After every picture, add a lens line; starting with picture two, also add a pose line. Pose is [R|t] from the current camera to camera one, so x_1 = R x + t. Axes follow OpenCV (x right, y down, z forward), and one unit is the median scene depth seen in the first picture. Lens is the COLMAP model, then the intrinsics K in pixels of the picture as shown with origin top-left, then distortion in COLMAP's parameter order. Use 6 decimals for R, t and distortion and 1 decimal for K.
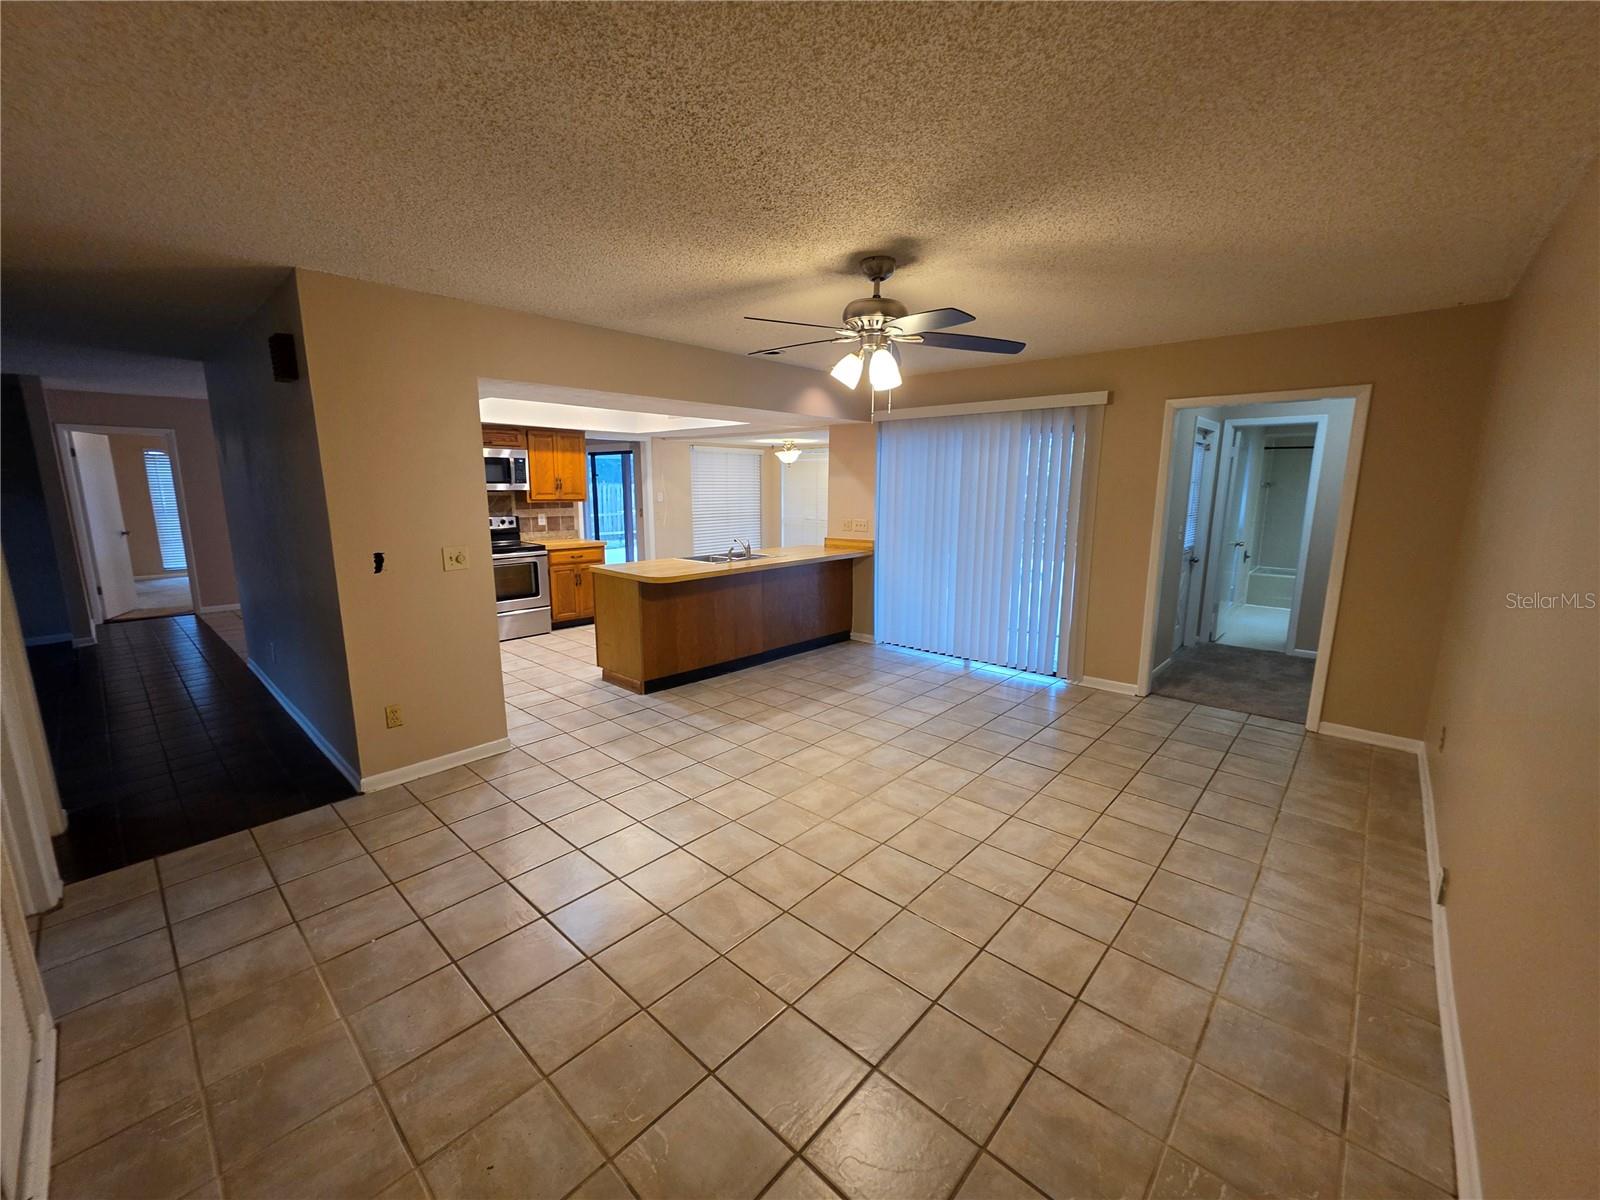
lens RADIAL K [[653.0, 0, 787.3], [0, 653.0, 597.1], [0, 0, 1]] dist [0.001740, -0.000489]
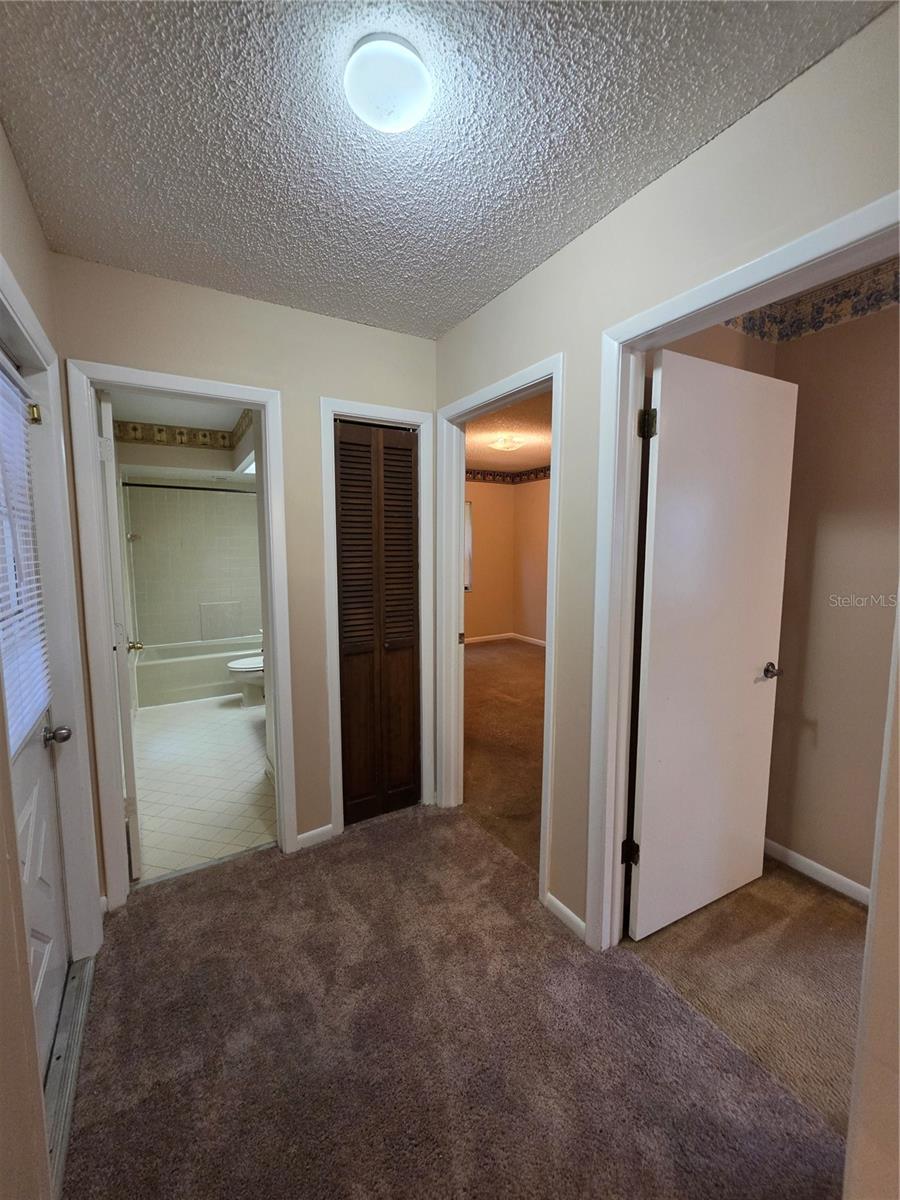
lens RADIAL K [[489.8, 0, 443.6], [0, 489.8, 594.4], [0, 0, 1]] dist [0.001740, -0.000489]
pose [[0.299877, -0.101287, 0.948586, 0.380277], [0.171912, 0.983807, 0.050701, -0.093124], [-0.938360, 0.147870, 0.312434, 0.611540]]
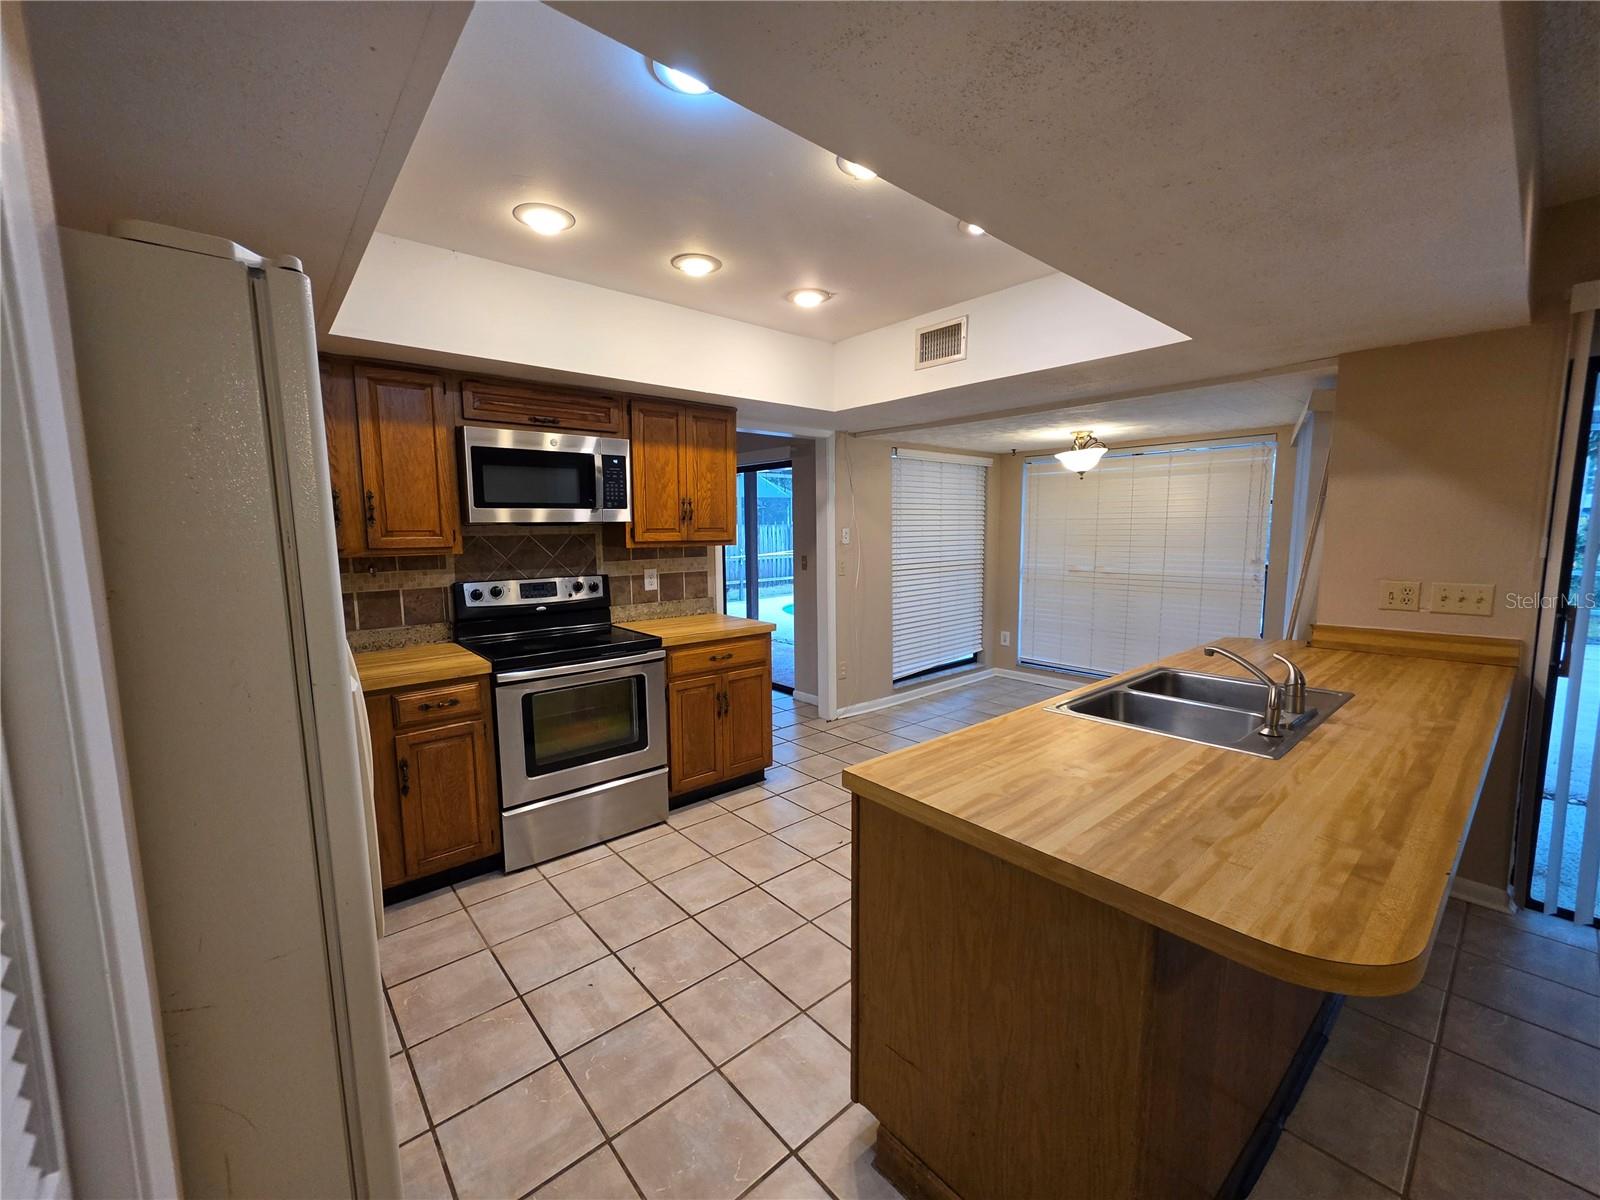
lens RADIAL K [[653.0, 0, 783.1], [0, 653.0, 598.9], [0, 0, 1]] dist [0.001740, -0.000489]
pose [[0.991839, 0.001535, -0.127489, -0.213741], [-0.009339, 0.998116, -0.060641, -0.076051], [0.127156, 0.061336, 0.989984, 0.519875]]
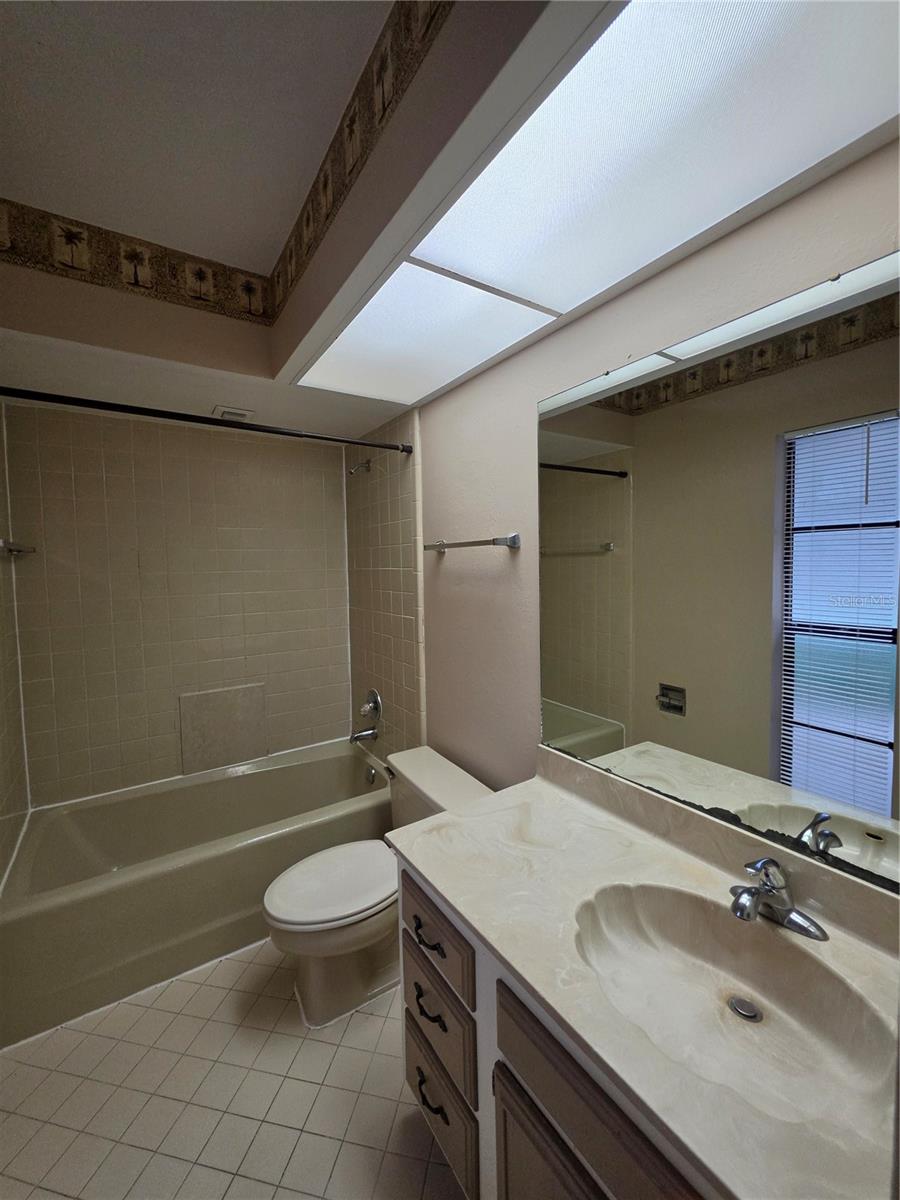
lens RADIAL K [[489.8, 0, 451.6], [0, 489.8, 593.0], [0, 0, 1]] dist [0.001740, -0.000489]
pose [[0.238572, -0.058923, 0.969335, 0.517702], [0.185466, 0.982550, 0.014080, -0.115258], [-0.953250, 0.176419, 0.245337, 0.745467]]
